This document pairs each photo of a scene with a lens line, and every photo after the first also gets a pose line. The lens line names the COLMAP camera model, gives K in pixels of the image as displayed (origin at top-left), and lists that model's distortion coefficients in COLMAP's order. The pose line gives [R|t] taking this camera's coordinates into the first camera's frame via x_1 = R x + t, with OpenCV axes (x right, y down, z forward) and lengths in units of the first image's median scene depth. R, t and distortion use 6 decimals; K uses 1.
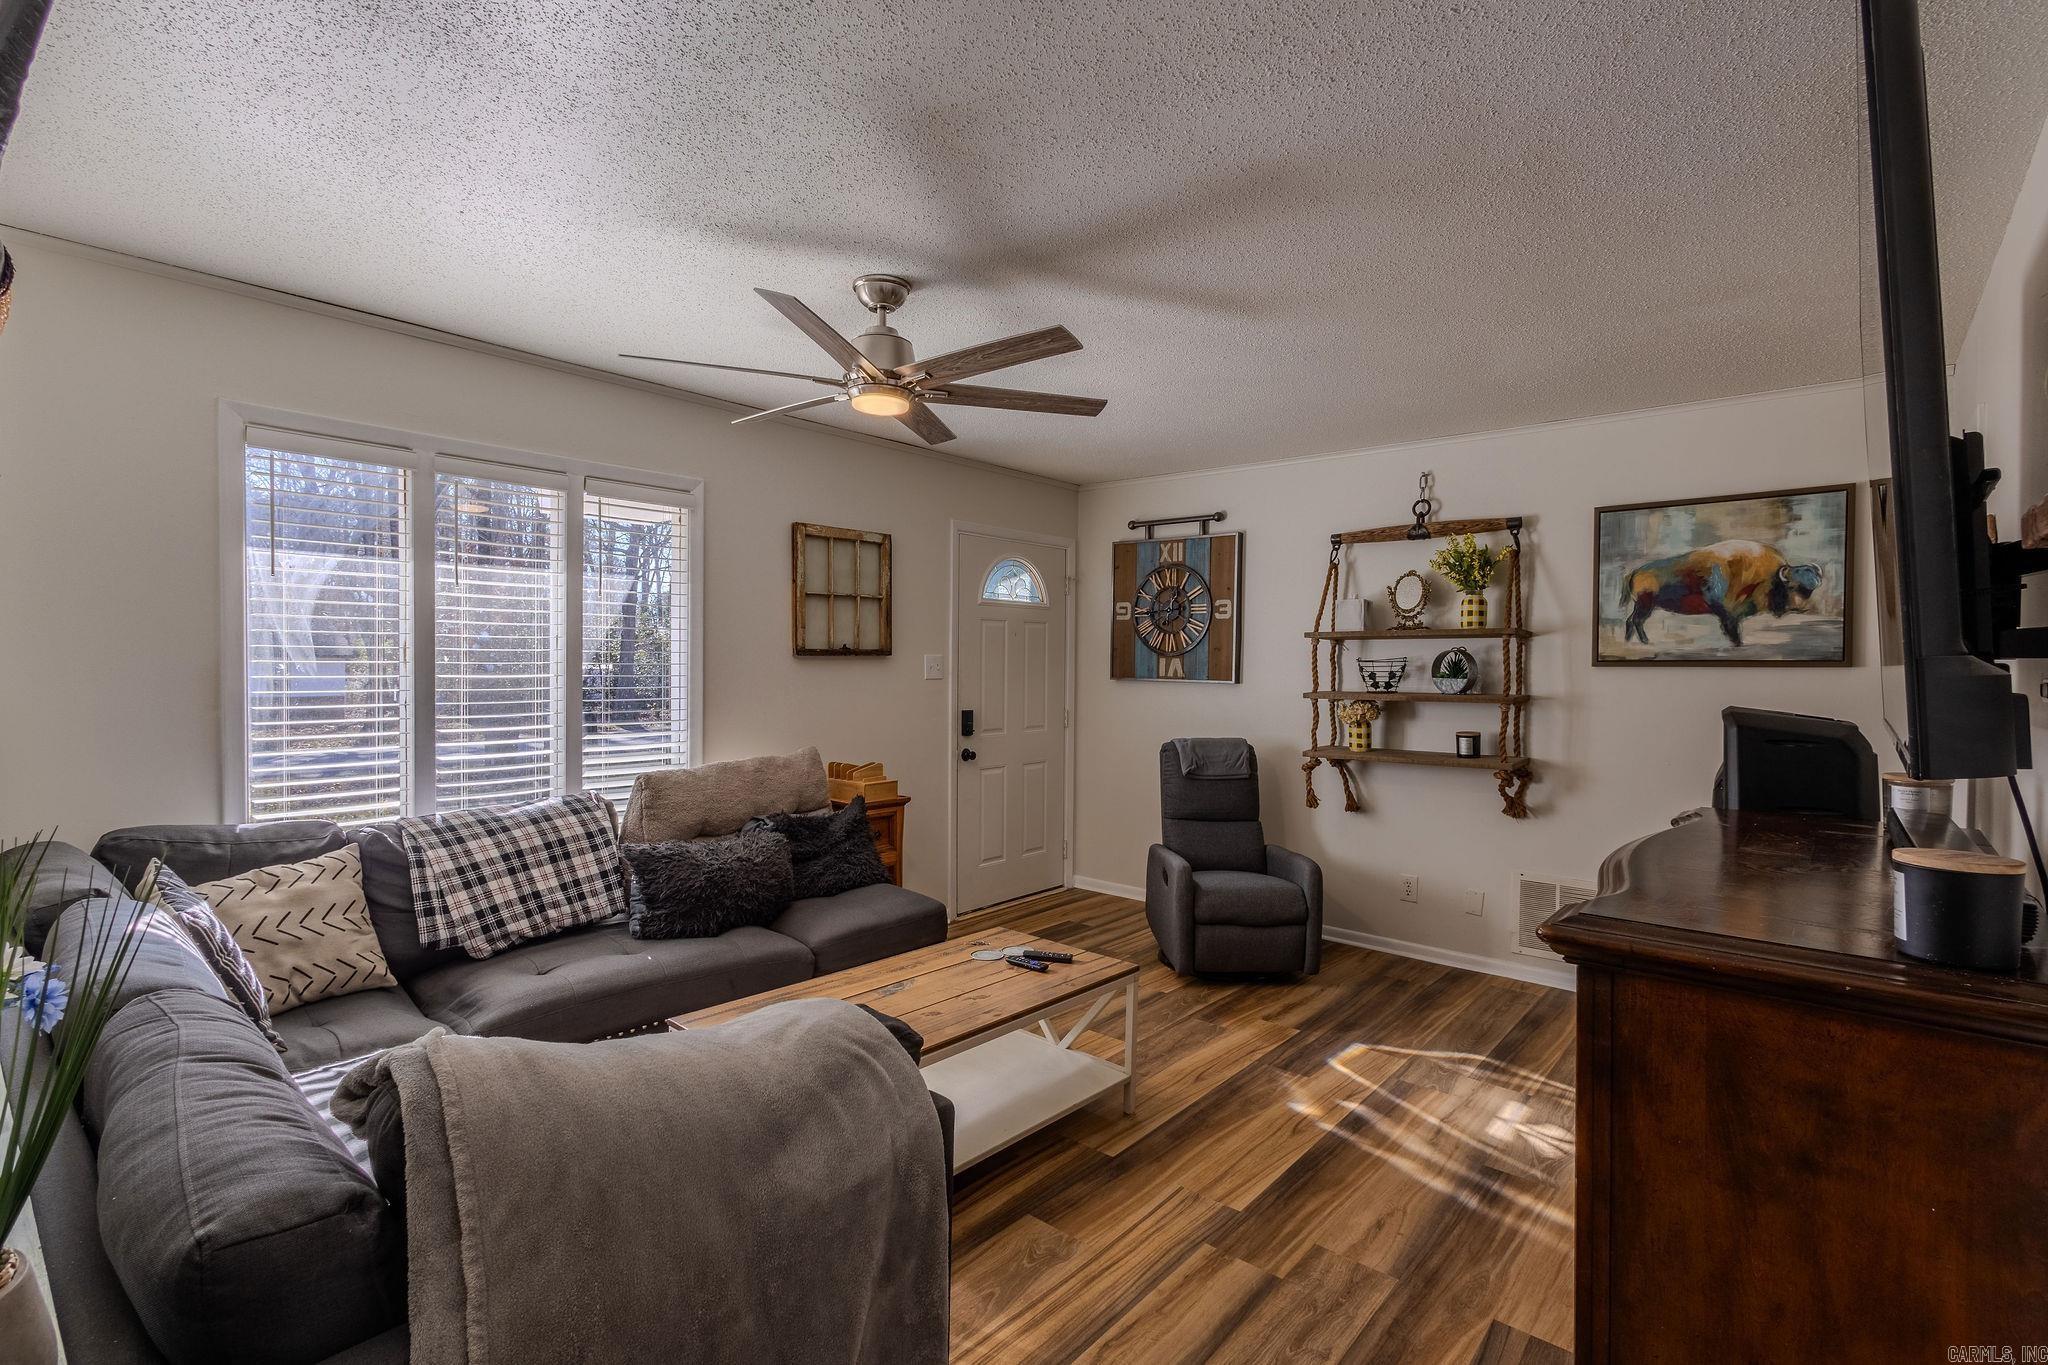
lens RADIAL K [[944.4, 0, 1011.3], [0, 944.4, 679.1], [0, 0, 1]] dist [0.002369, 0.000273]
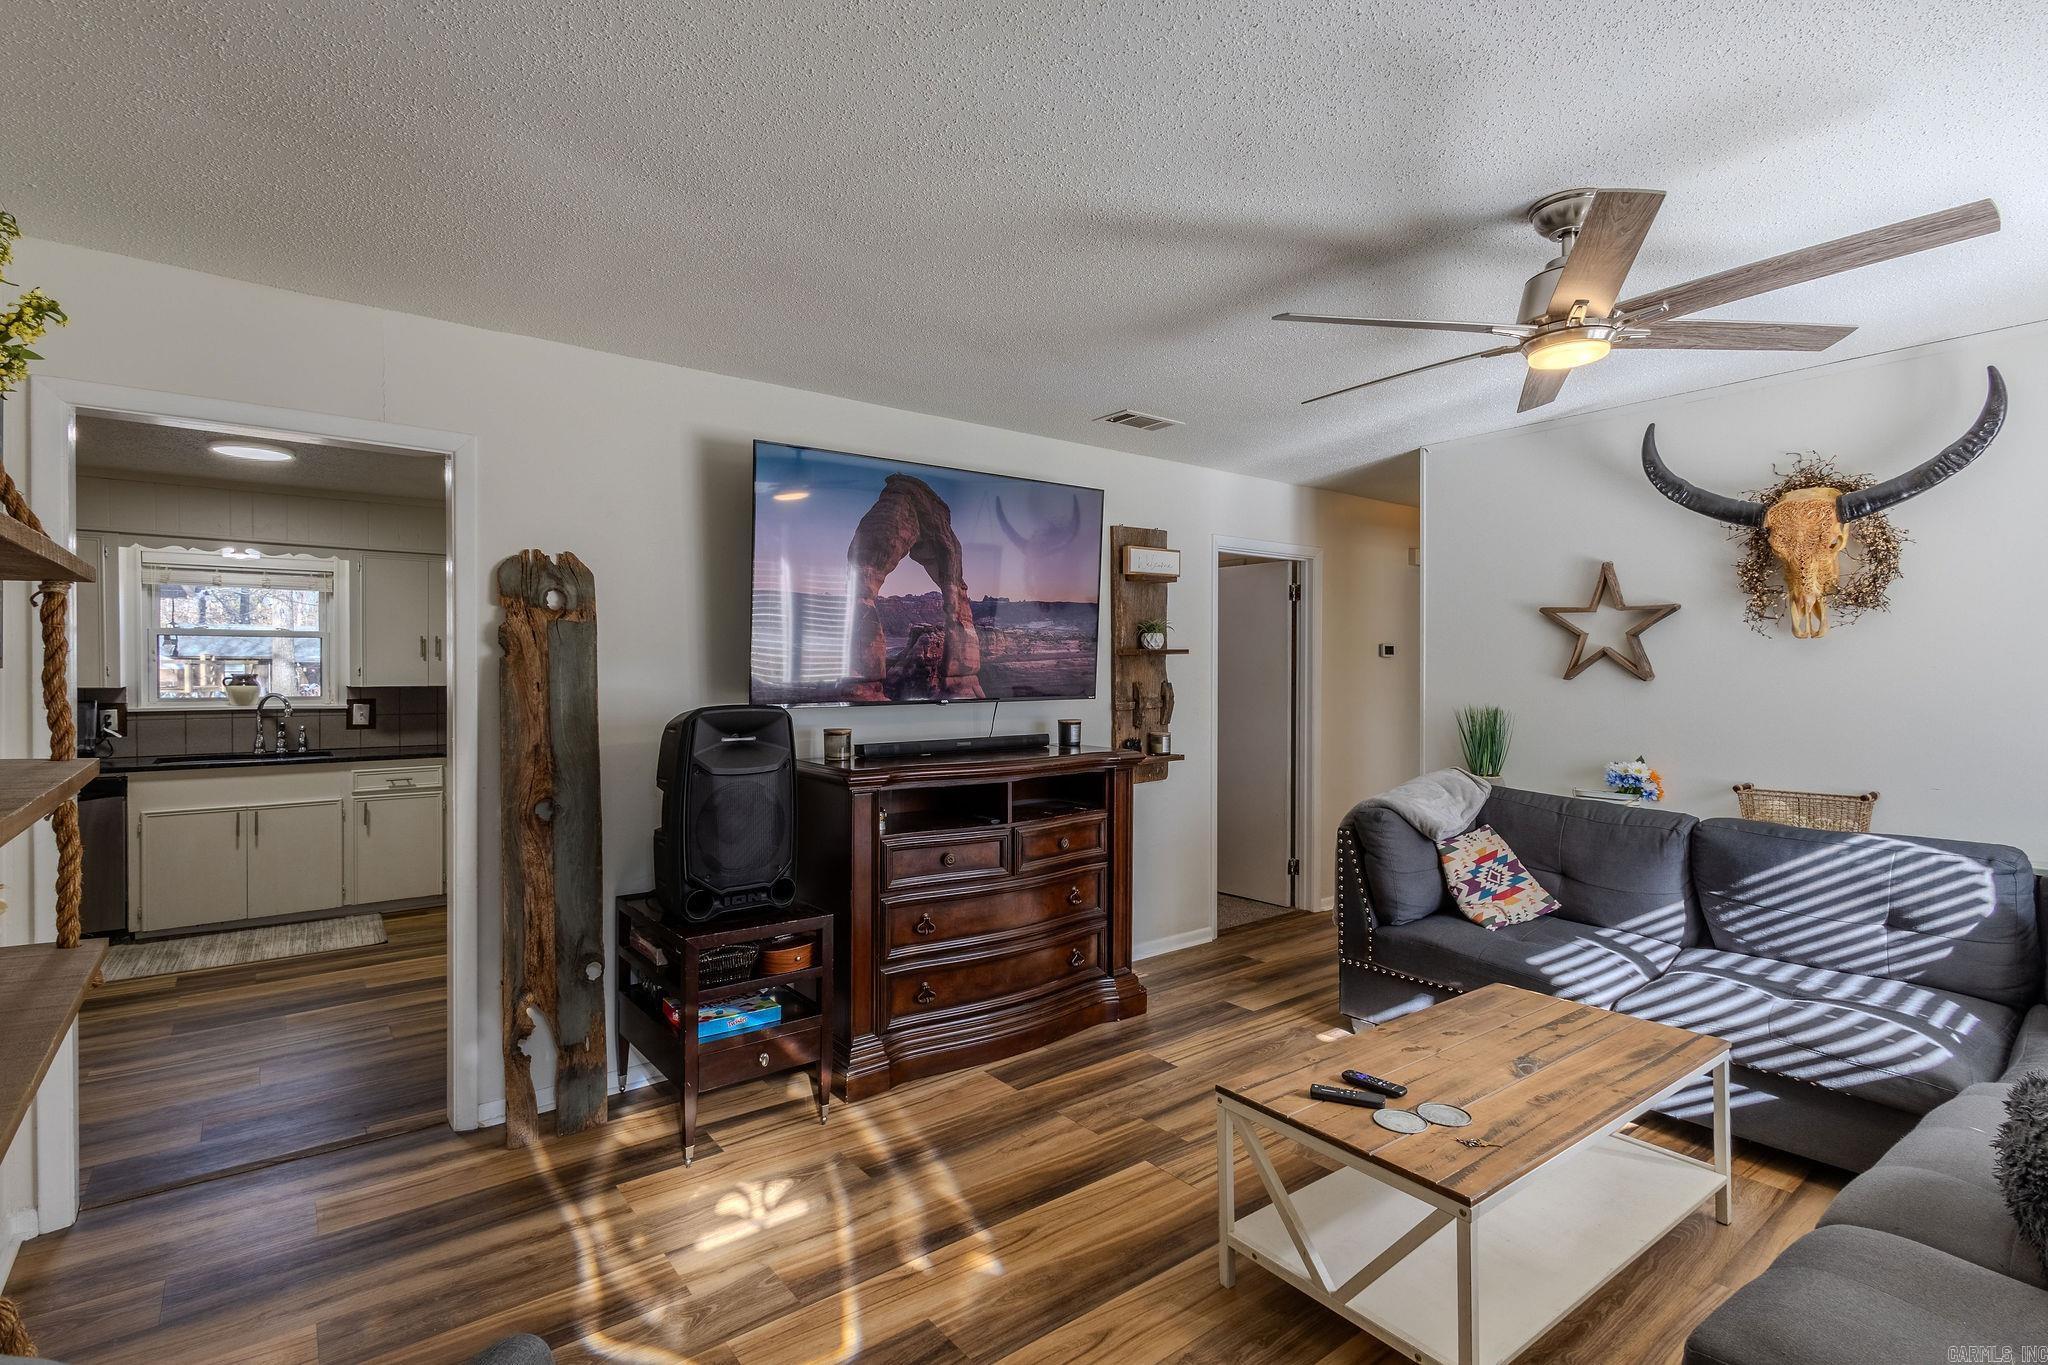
lens RADIAL K [[976.2, 0, 1024.0], [0, 976.2, 682.5], [0, 0, 1]] dist [0.004980, 0.000614]
pose [[-0.982616, -0.011591, 0.185287, 0.148807], [-0.005905, 0.999495, 0.031210, -0.032180], [-0.185555, 0.029573, -0.982189, 1.823712]]
